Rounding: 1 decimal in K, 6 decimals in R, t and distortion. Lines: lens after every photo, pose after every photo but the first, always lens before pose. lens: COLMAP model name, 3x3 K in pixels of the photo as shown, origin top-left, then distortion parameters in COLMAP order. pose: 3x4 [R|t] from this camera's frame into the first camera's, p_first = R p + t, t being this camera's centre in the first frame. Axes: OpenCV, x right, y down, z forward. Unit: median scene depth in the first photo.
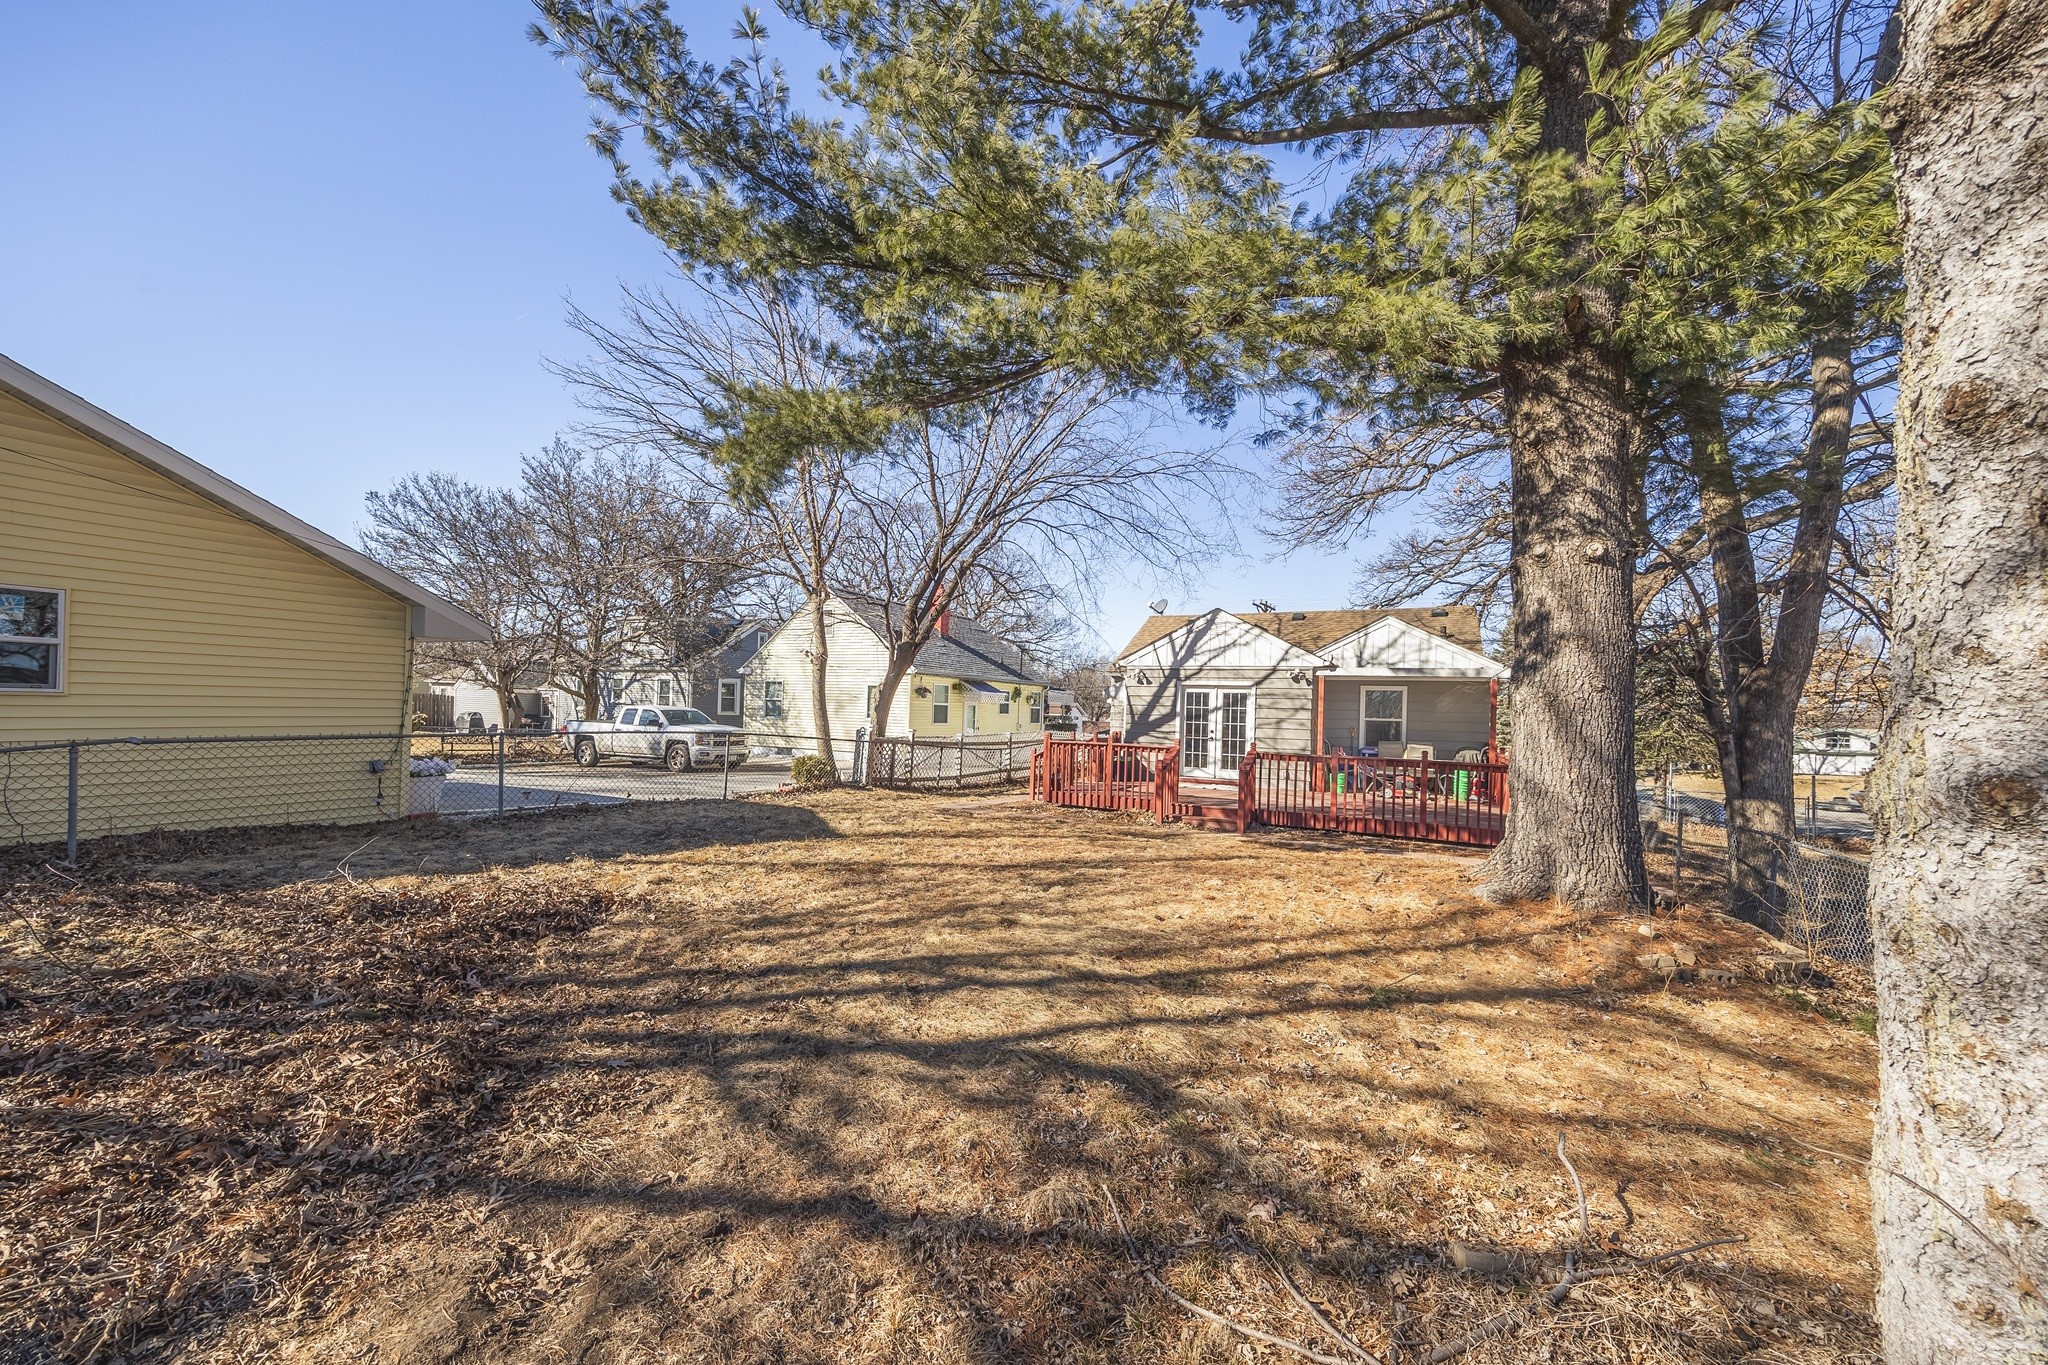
lens RADIAL K [[794.8, 0, 1017.0], [0, 794.8, 656.3], [0, 0, 1]] dist [0.020619, -0.000019]
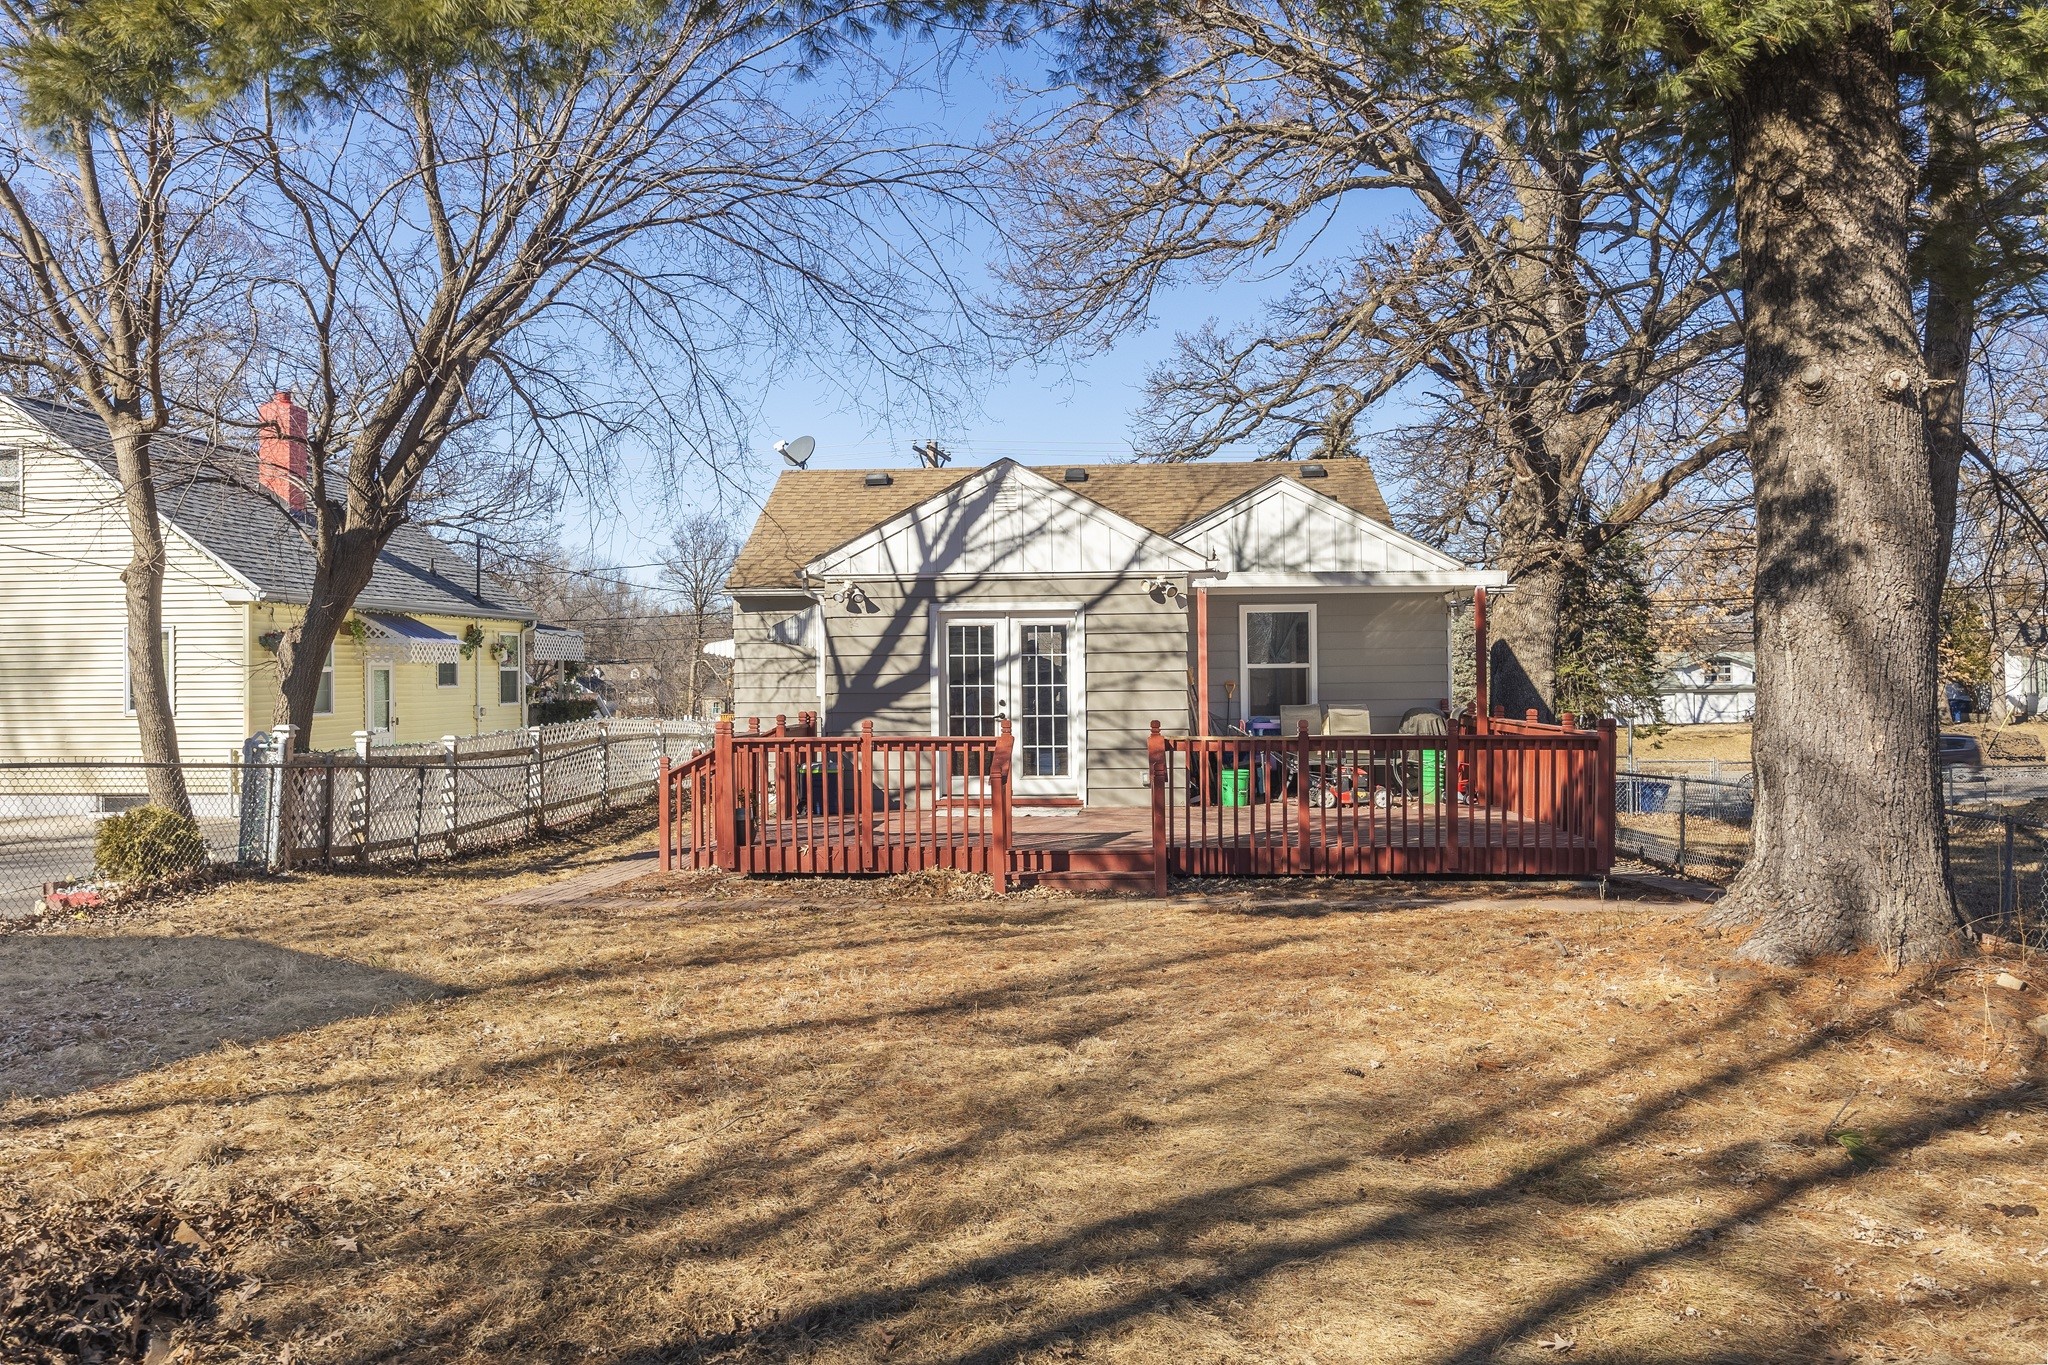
lens RADIAL K [[1631.8, 0, 1026.9], [0, 1631.8, 551.3], [0, 0, 1]] dist [0.001212, 0.003831]
pose [[0.914317, -0.009140, 0.404896, -0.159590], [0.009283, 0.999956, 0.001609, -0.003270], [-0.404893, 0.002287, 0.914361, 0.047226]]
